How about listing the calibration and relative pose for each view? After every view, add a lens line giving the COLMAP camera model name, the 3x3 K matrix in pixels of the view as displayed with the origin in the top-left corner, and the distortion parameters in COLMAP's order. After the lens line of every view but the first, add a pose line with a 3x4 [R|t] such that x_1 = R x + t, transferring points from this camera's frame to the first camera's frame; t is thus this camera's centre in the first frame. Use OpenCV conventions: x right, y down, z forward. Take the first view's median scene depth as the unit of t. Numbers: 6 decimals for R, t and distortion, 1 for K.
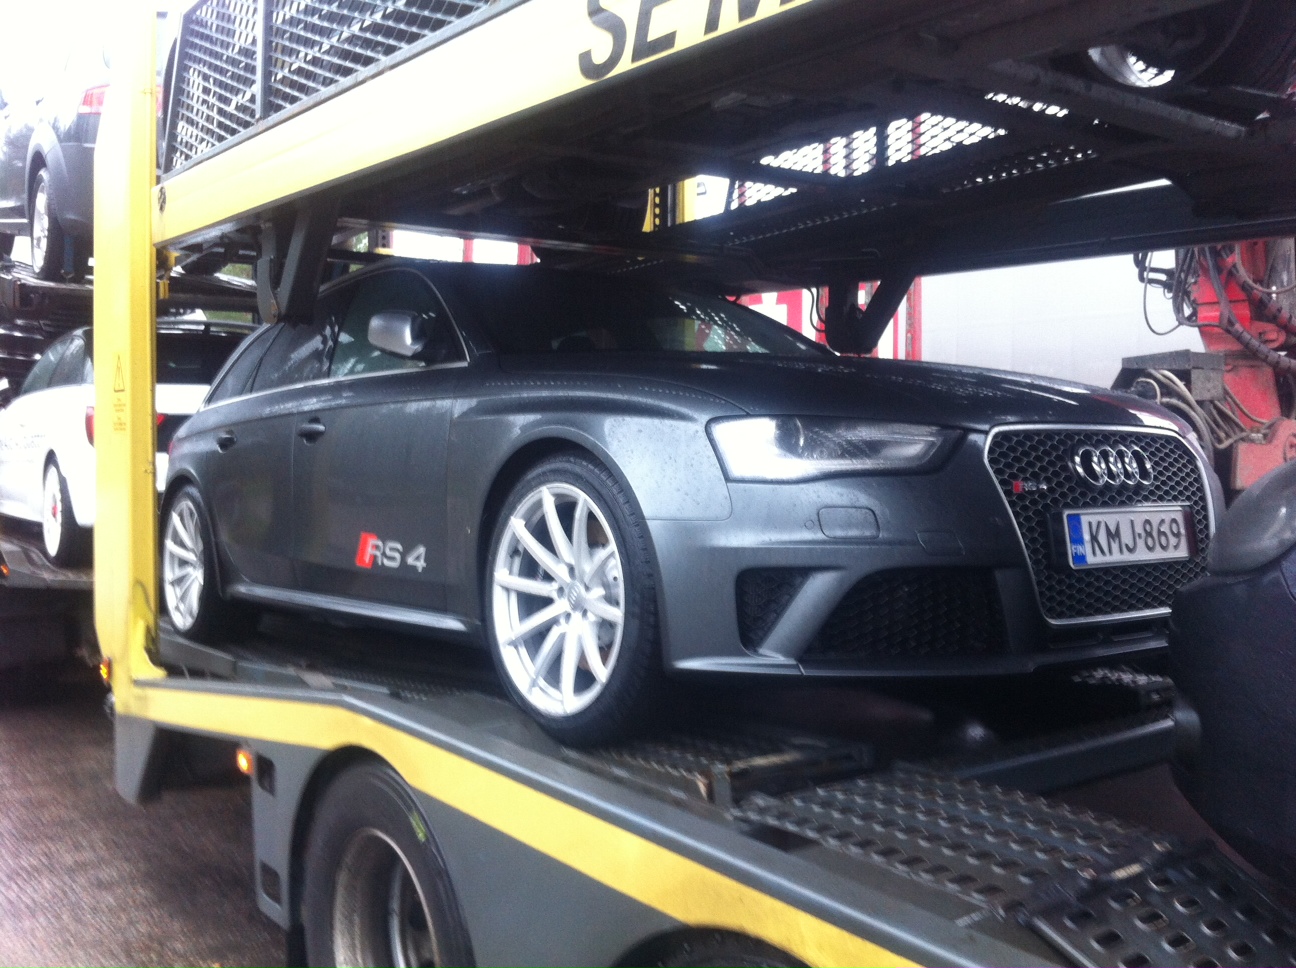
lens RADIAL K [[1279.4, 0, 648.0], [0, 1279.4, 484.0], [0, 0, 1]] dist [0.007883, 0.000430]
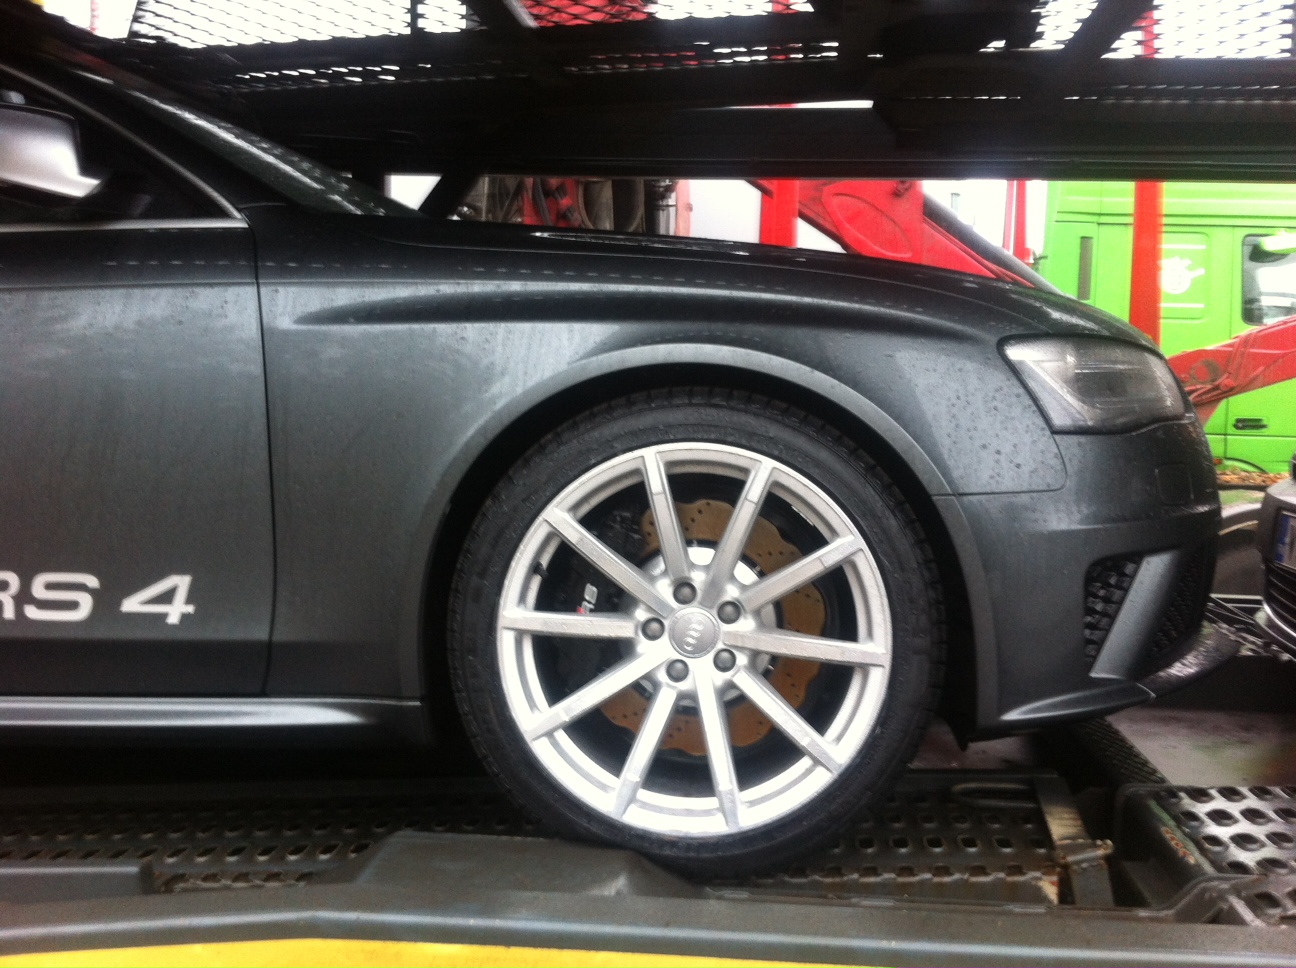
lens RADIAL K [[1279.4, 0, 648.0], [0, 1279.4, 484.0], [0, 0, 1]] dist [0.007883, 0.000430]
pose [[0.660457, -0.036299, 0.749986, -0.487981], [0.016342, 0.999289, 0.033974, -0.001542], [-0.750686, -0.010181, 0.660580, 0.591446]]
